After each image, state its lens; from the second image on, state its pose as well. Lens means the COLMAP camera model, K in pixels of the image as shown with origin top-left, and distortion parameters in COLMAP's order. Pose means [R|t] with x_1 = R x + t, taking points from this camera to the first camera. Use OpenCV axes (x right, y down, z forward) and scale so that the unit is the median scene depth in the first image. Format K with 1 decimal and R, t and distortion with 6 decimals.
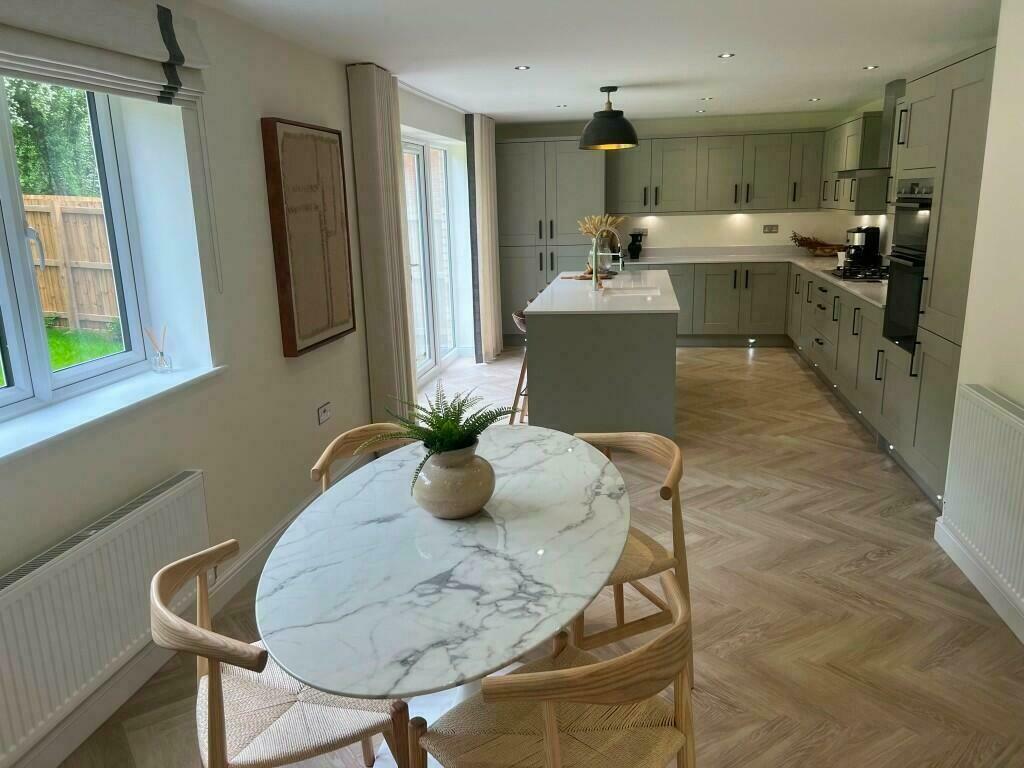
lens RADIAL K [[770.5, 0, 511.1], [0, 770.5, 386.9], [0, 0, 1]] dist [0.045683, -0.042961]
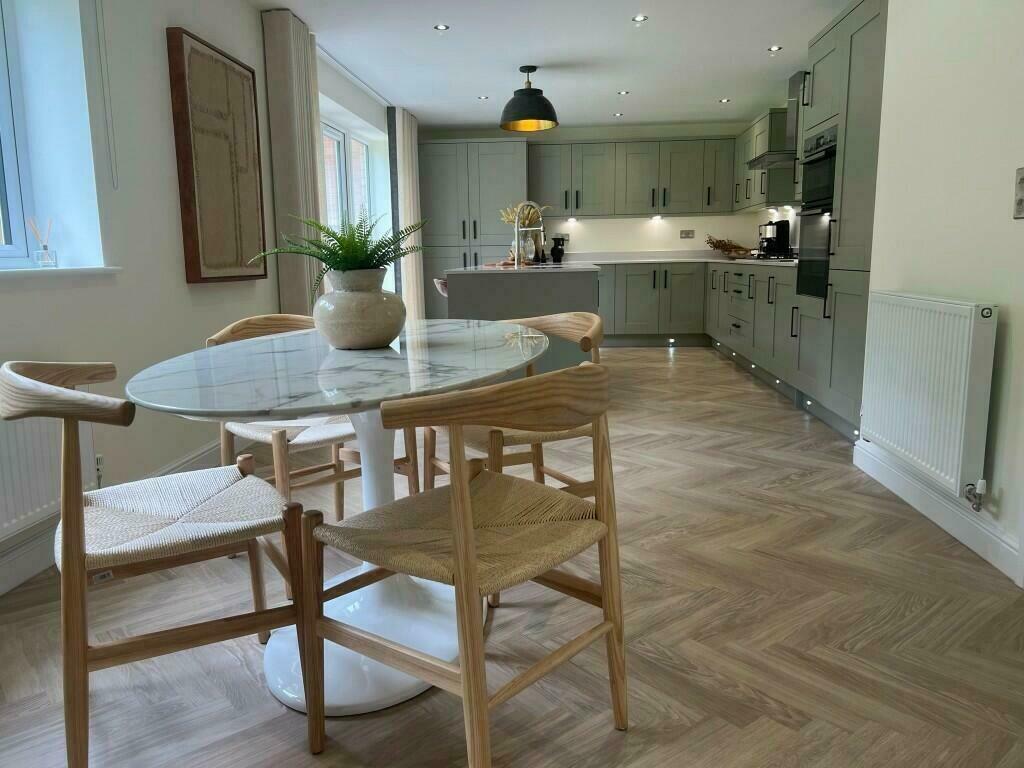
lens RADIAL K [[770.5, 0, 507.0], [0, 770.5, 380.3], [0, 0, 1]] dist [0.045683, -0.042961]
pose [[0.996052, -0.001589, 0.088763, 0.010019], [0.008964, 0.996530, -0.082753, 0.149101], [-0.088323, 0.083222, 0.992609, 0.035238]]
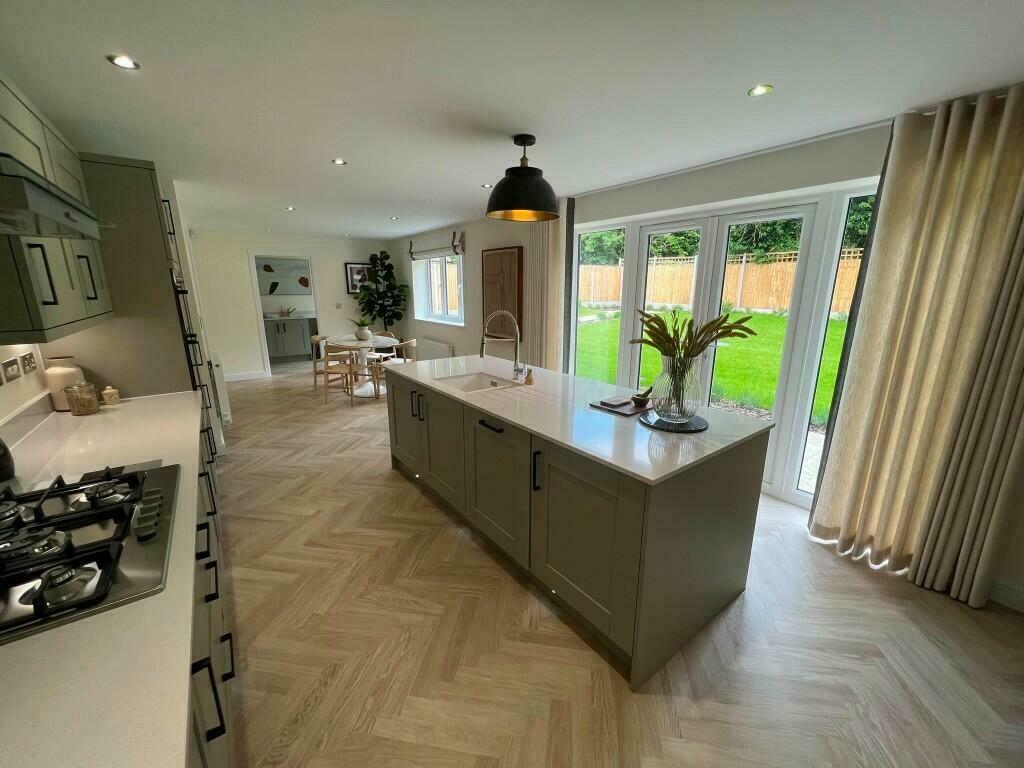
lens RADIAL K [[406.9, 0, 513.3], [0, 406.9, 383.6], [0, 0, 1]] dist [-0.000036, -0.000009]
pose [[-0.685704, 0.197251, -0.700644, 0.659155], [-0.155340, 0.900748, 0.405614, -0.463384], [0.711111, 0.386970, -0.587005, 1.860207]]
